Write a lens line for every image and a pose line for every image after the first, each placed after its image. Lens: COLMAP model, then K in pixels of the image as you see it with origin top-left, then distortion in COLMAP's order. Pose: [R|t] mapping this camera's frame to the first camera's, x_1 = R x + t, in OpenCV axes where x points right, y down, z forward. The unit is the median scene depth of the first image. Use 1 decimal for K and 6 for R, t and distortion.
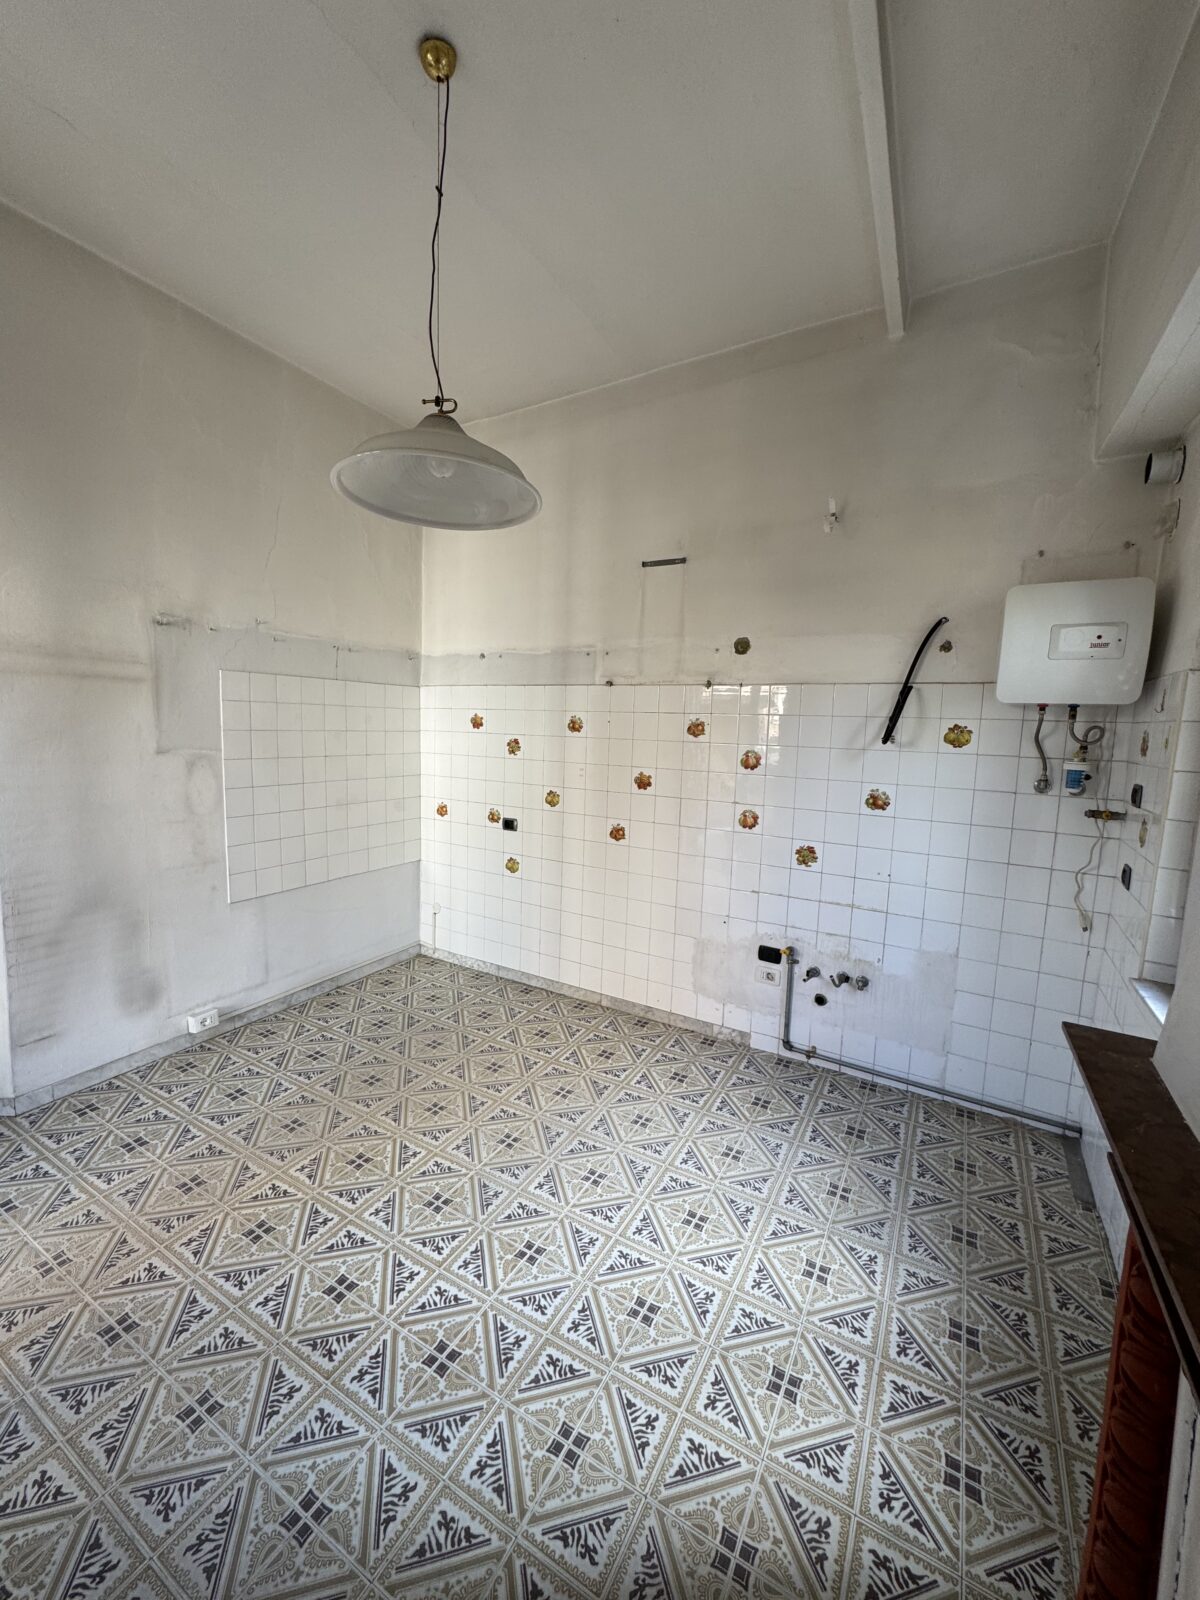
lens RADIAL K [[638.1, 0, 600.0], [0, 638.1, 800.0], [0, 0, 1]] dist [-0.002827, 0.000258]
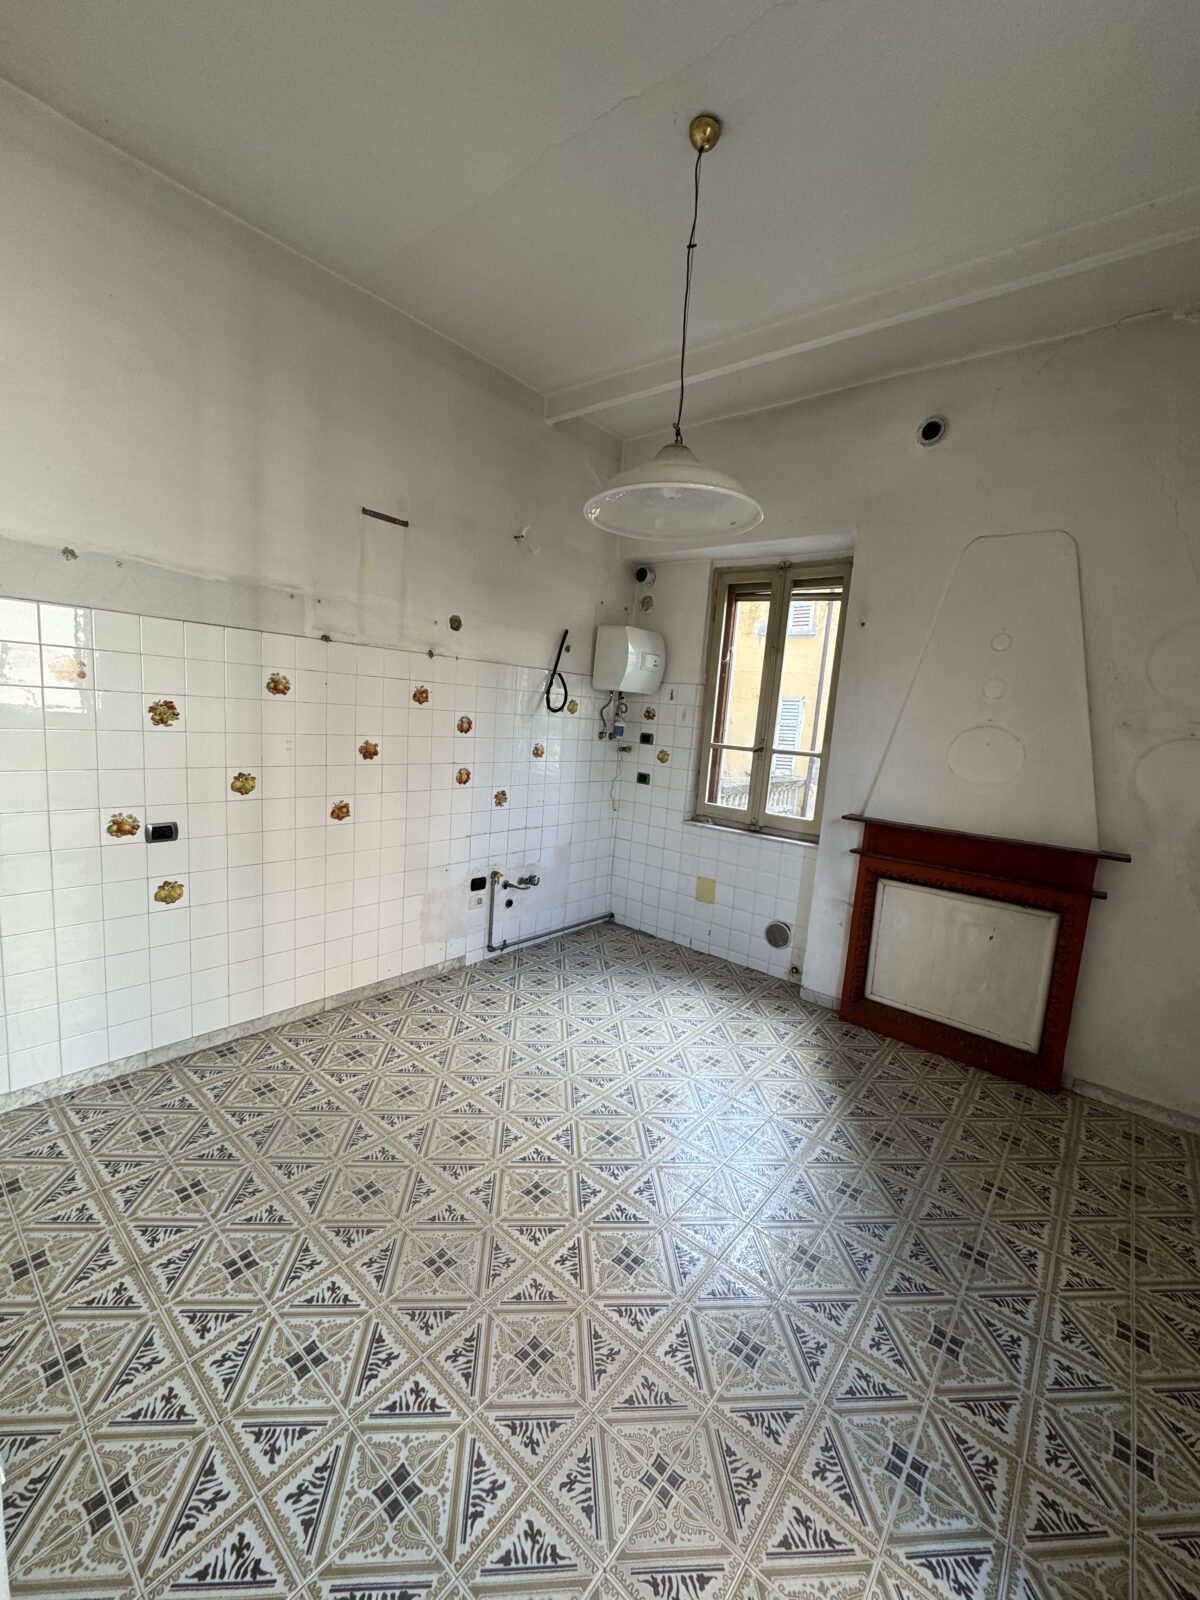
lens RADIAL K [[638.1, 0, 600.0], [0, 638.1, 800.0], [0, 0, 1]] dist [-0.002827, 0.000258]
pose [[0.177936, -0.152643, 0.972131, -0.864186], [0.050213, 0.988017, 0.145947, -0.084264], [-0.982760, 0.022844, 0.183469, 0.545866]]
